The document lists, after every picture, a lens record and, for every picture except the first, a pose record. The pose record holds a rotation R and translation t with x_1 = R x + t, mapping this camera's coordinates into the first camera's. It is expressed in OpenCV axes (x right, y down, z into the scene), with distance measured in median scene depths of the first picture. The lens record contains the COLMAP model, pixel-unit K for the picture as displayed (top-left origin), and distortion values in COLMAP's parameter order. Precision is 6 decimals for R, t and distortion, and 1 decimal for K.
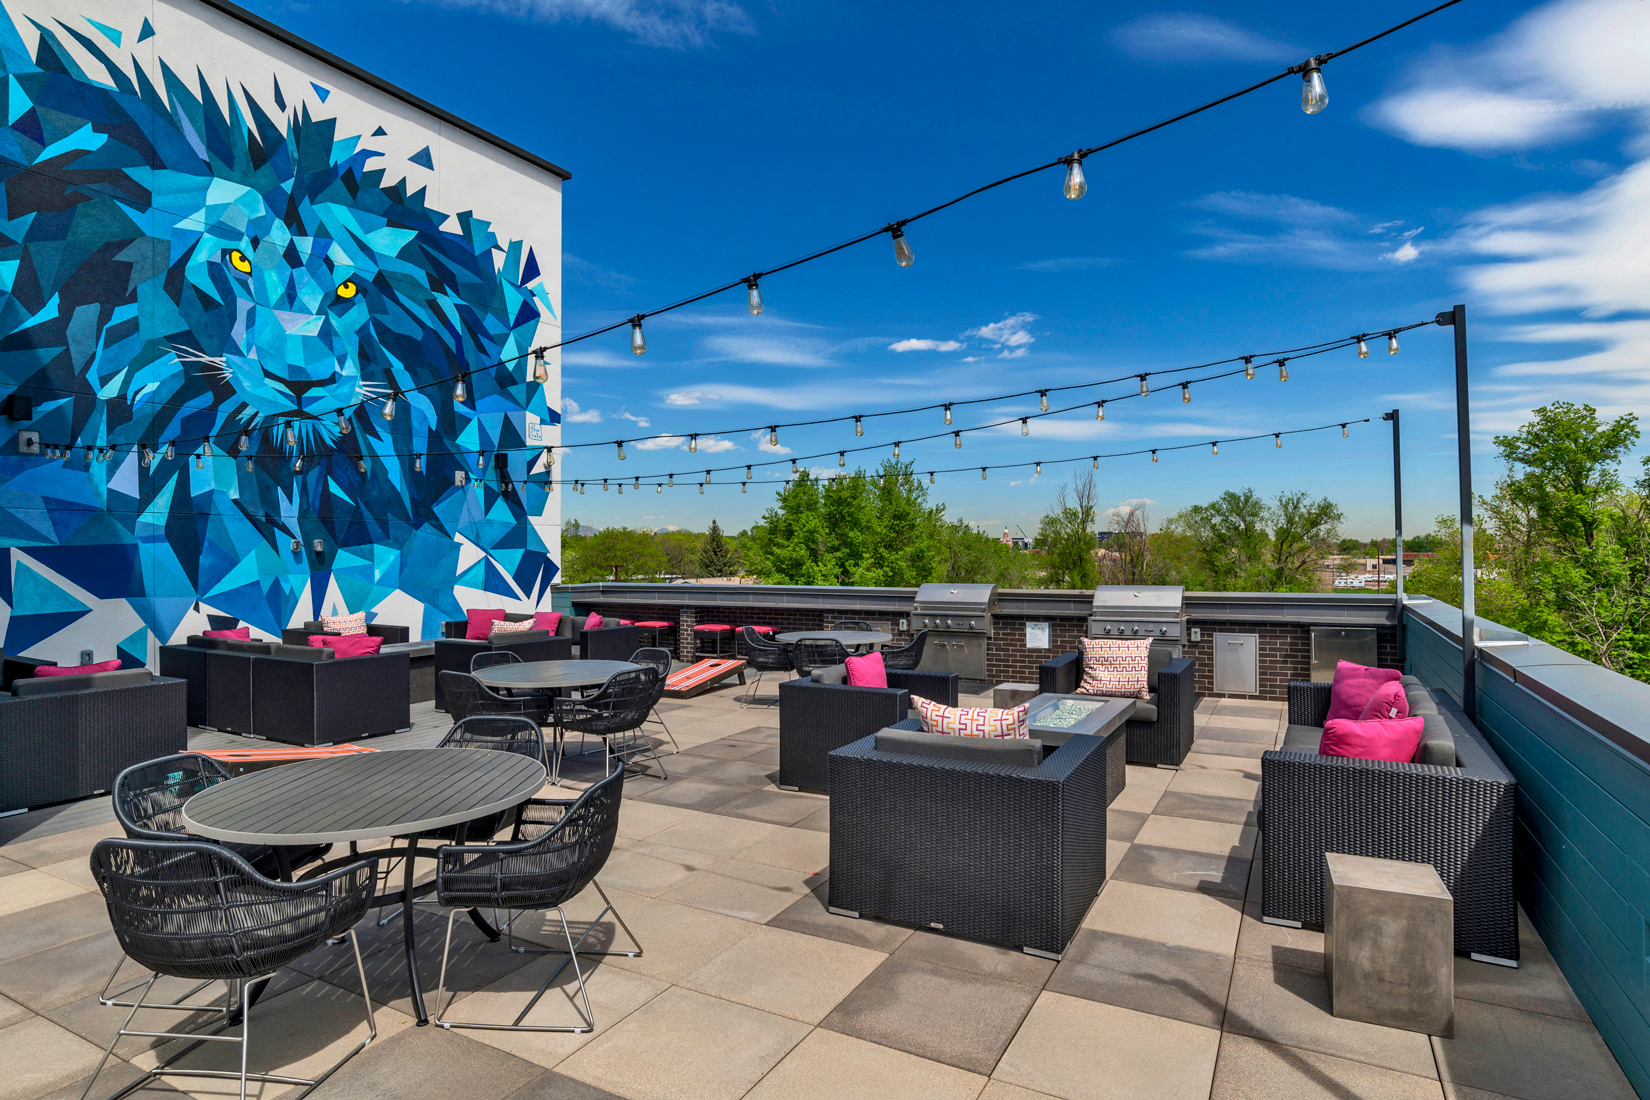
lens RADIAL K [[872.7, 0, 828.2], [0, 872.7, 537.9], [0, 0, 1]] dist [-0.019458, 0.007601]
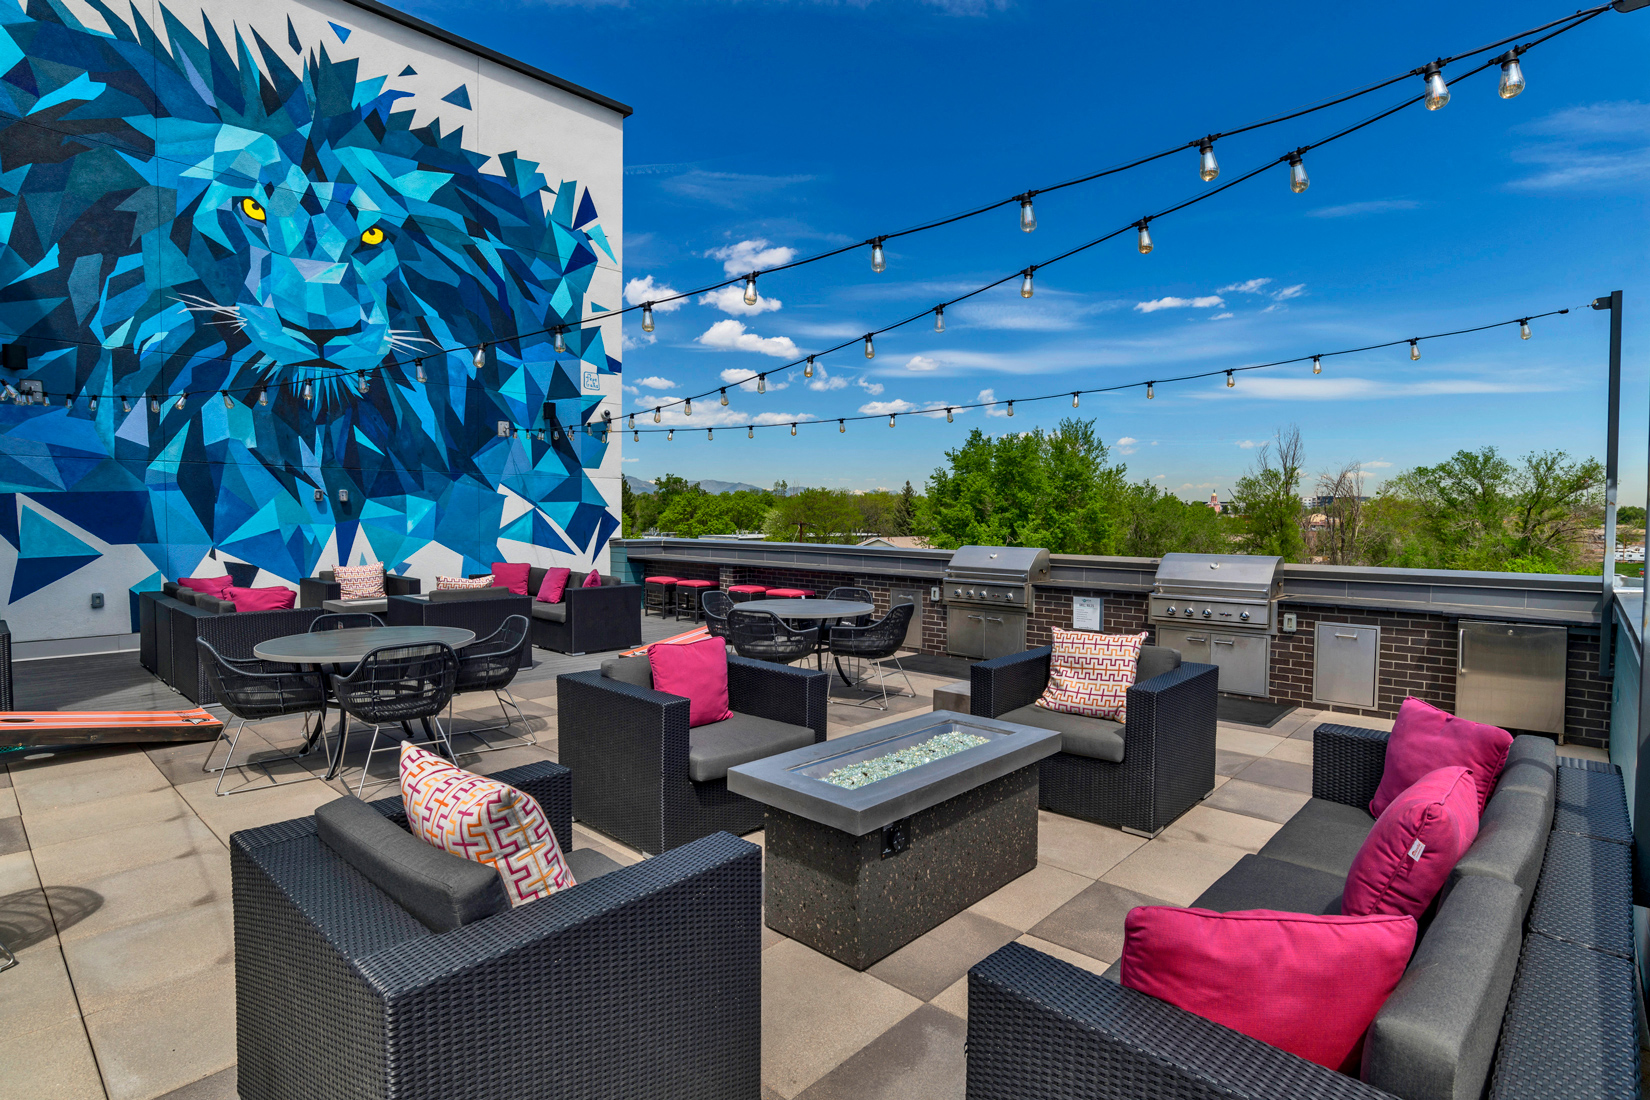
lens RADIAL K [[829.5, 0, 829.8], [0, 829.5, 537.7], [0, 0, 1]] dist [-0.030482, 0.013004]
pose [[0.972502, 0.018578, -0.232153, 0.176732], [-0.007779, 0.998848, 0.047345, 0.008205], [0.232765, -0.044237, 0.971526, 0.204834]]
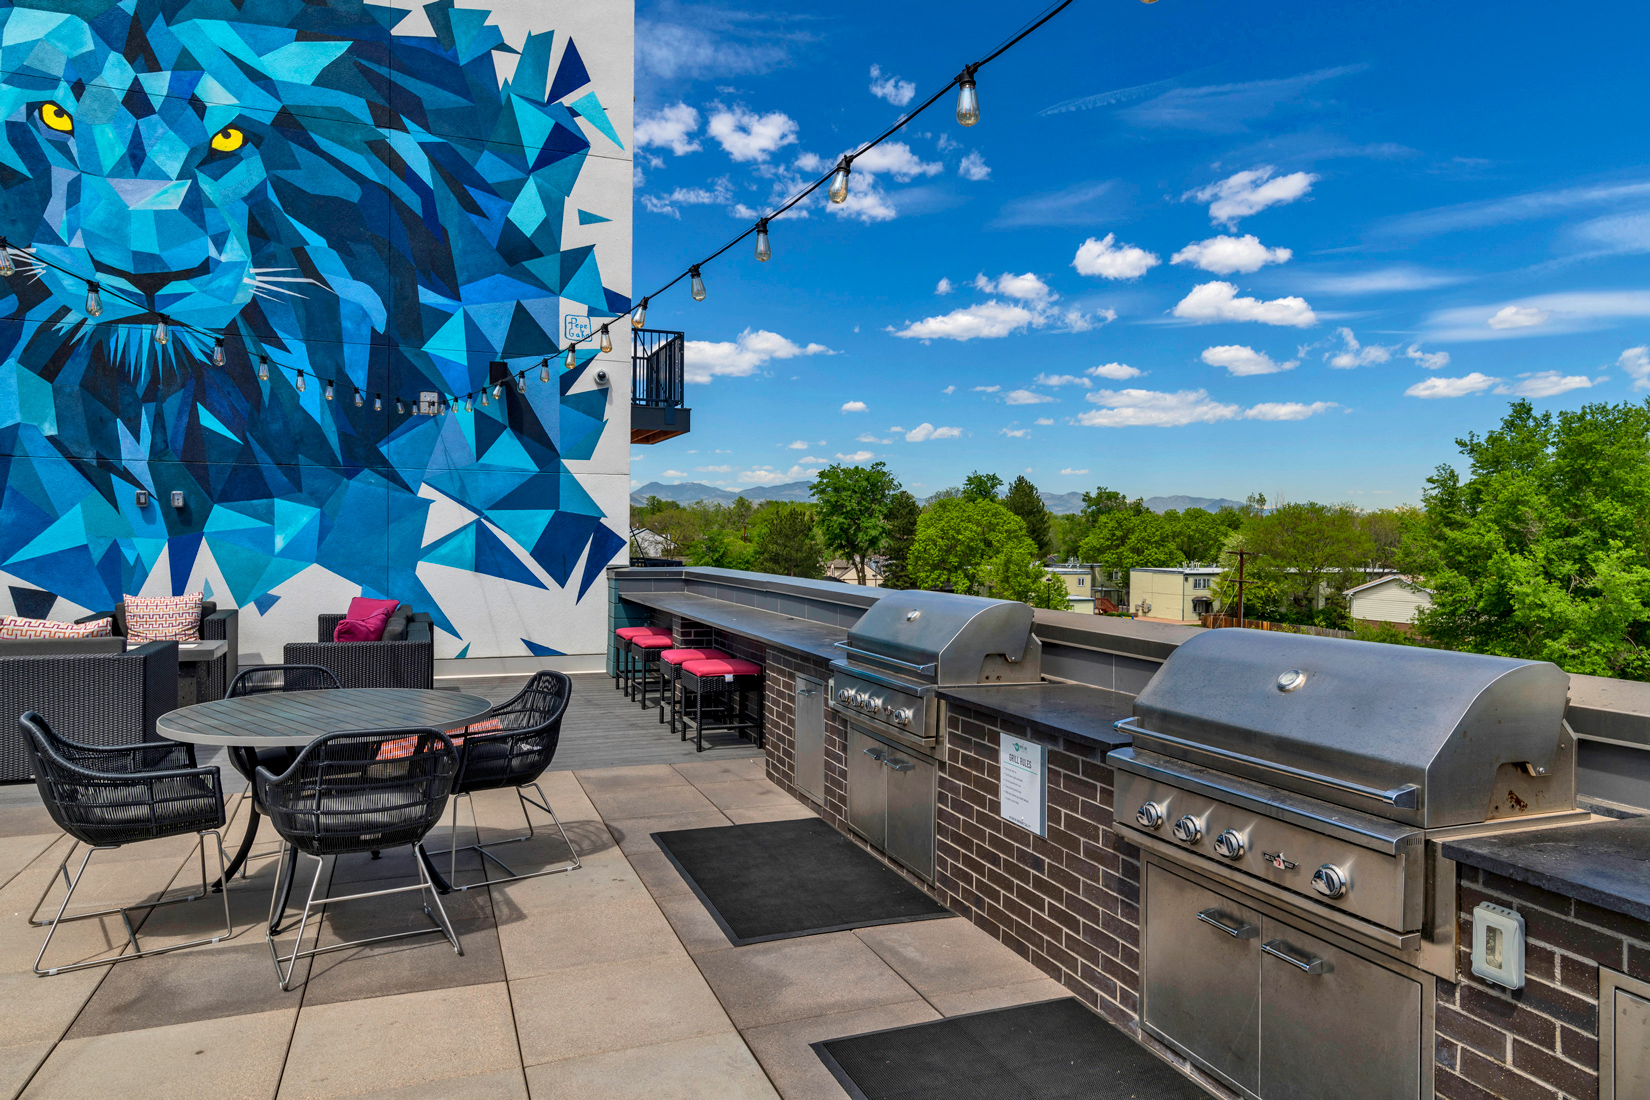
lens RADIAL K [[1063.1, 0, 824.5], [0, 1063.1, 540.3], [0, 0, 1]] dist [-0.005057, 0.018164]
pose [[0.772211, 0.016568, -0.635150, 0.391644], [-0.003337, 0.999752, 0.022023, 0.021652], [0.635357, -0.014887, 0.772075, 0.647368]]
